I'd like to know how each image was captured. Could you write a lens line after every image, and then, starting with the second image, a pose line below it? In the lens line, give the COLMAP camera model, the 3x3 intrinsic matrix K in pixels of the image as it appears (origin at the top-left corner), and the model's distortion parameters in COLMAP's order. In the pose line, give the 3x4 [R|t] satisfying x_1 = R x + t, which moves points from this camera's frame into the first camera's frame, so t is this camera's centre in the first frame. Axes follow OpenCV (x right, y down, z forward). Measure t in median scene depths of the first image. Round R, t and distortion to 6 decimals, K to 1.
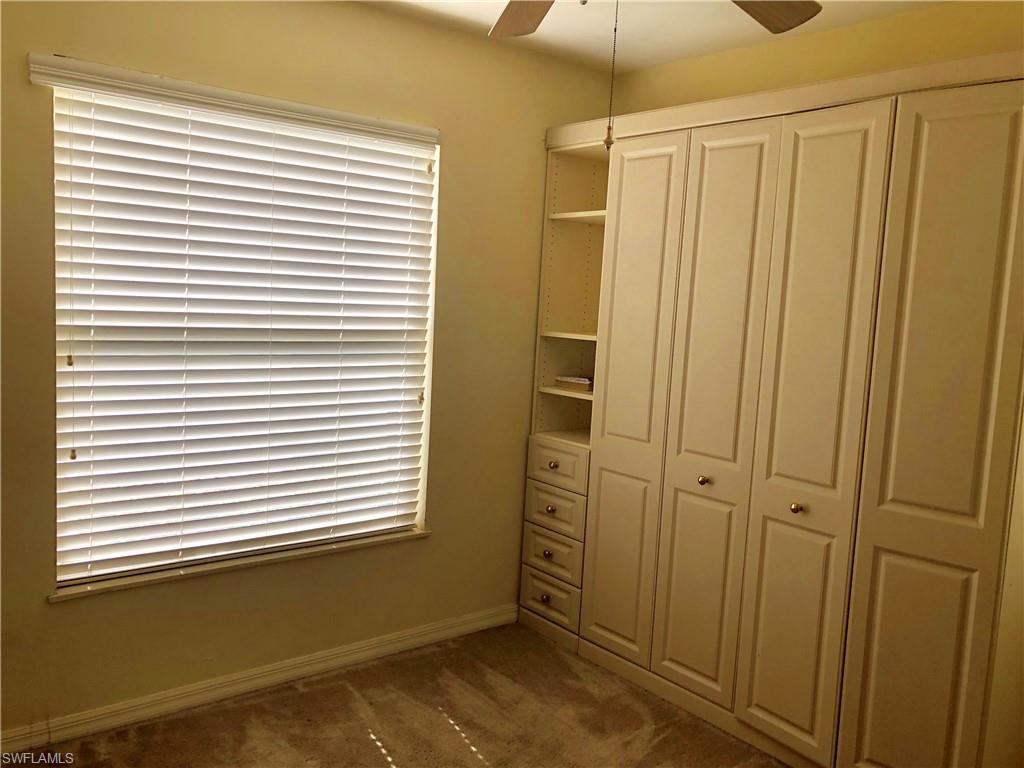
lens RADIAL K [[855.3, 0, 512.0], [0, 855.3, 384.0], [0, 0, 1]] dist [0.009922, 0.003173]
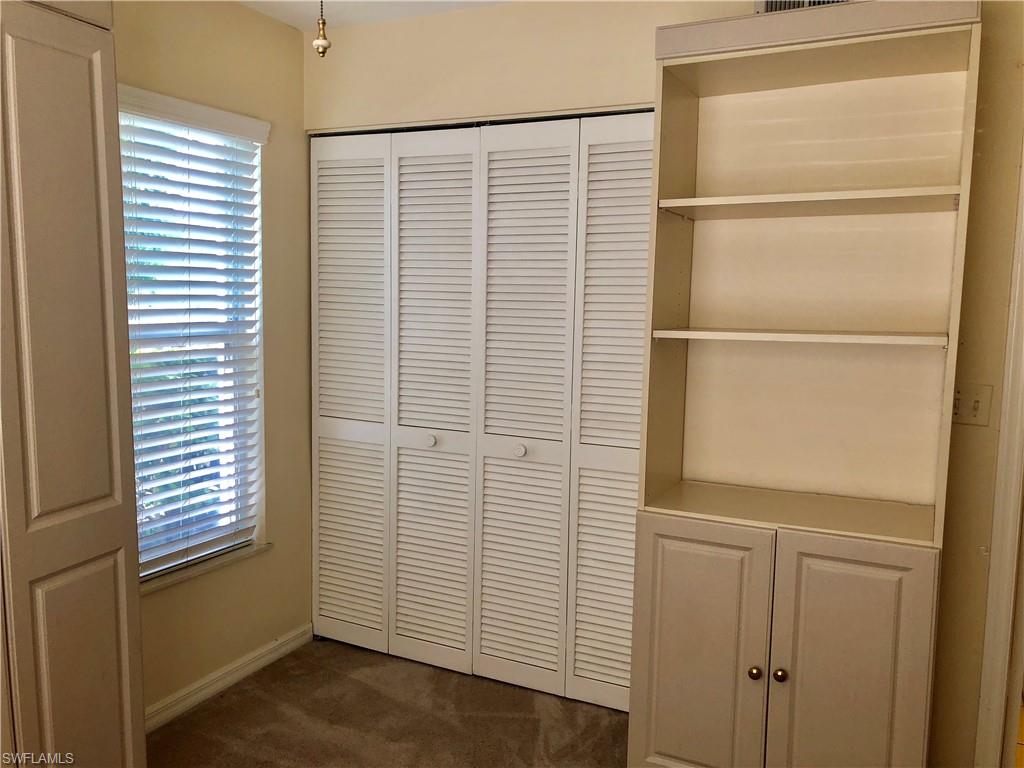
lens RADIAL K [[836.6, 0, 510.9], [0, 836.6, 371.7], [0, 0, 1]] dist [-0.002457, -0.007892]
pose [[-0.389666, -0.148490, 0.908906, -0.381922], [0.066572, 0.979793, 0.188611, -0.104329], [-0.918547, 0.134003, -0.371907, 0.802510]]
